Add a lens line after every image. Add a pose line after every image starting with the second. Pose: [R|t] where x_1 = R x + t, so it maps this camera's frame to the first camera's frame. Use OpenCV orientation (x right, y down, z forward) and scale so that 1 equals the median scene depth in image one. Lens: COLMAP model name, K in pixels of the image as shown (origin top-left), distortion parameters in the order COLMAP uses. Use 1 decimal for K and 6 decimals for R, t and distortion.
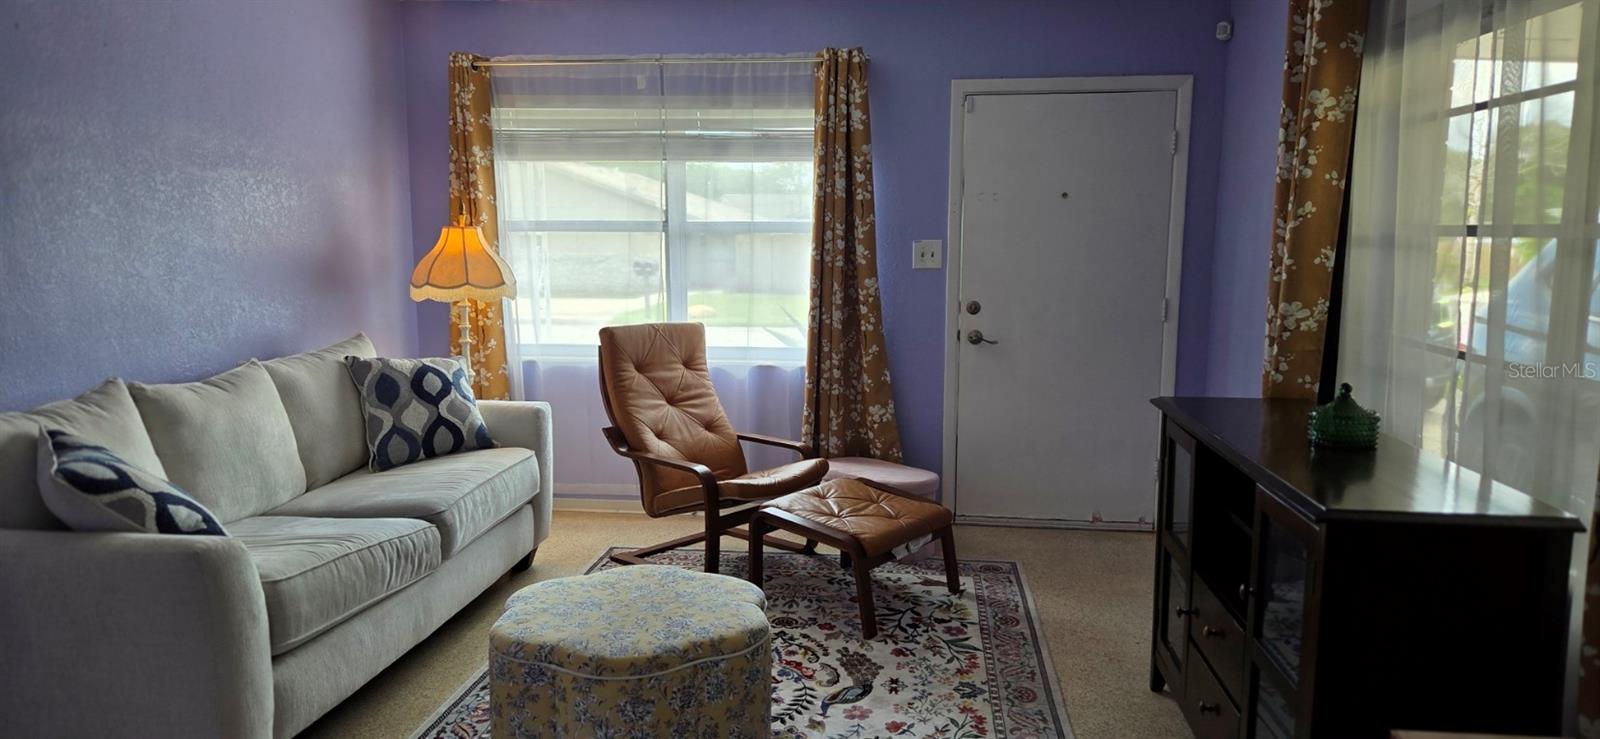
lens RADIAL K [[1063.9, 0, 805.8], [0, 1063.9, 375.6], [0, 0, 1]] dist [0.031806, -0.000903]
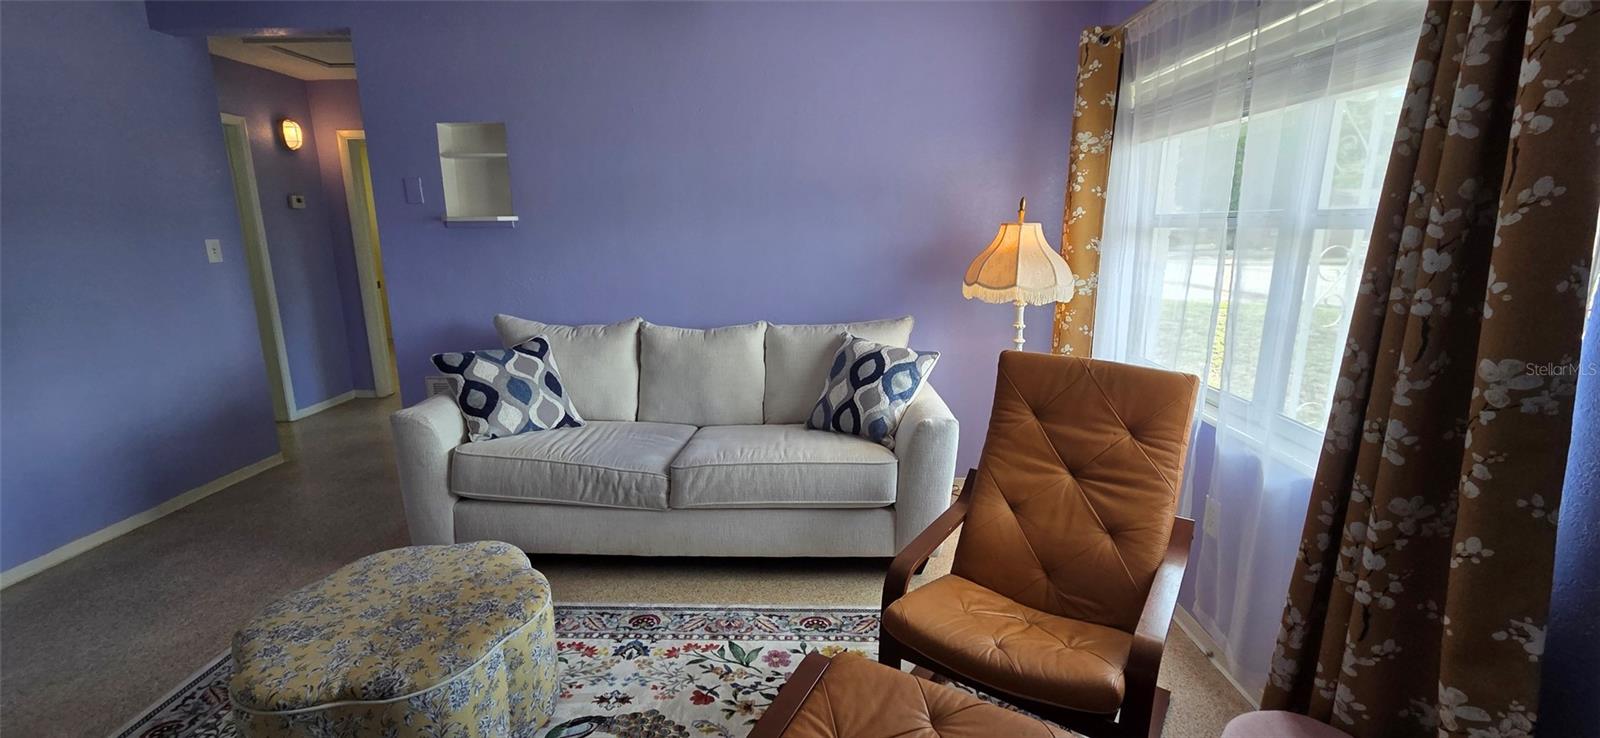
lens RADIAL K [[650.0, 0, 803.0], [0, 650.0, 360.5], [0, 0, 1]] dist [-0.002202, 0.000834]
pose [[0.089922, 0.199642, -0.975734, 0.256522], [-0.129080, 0.973776, 0.187345, -0.103197], [0.987549, 0.109101, 0.113334, 0.751439]]
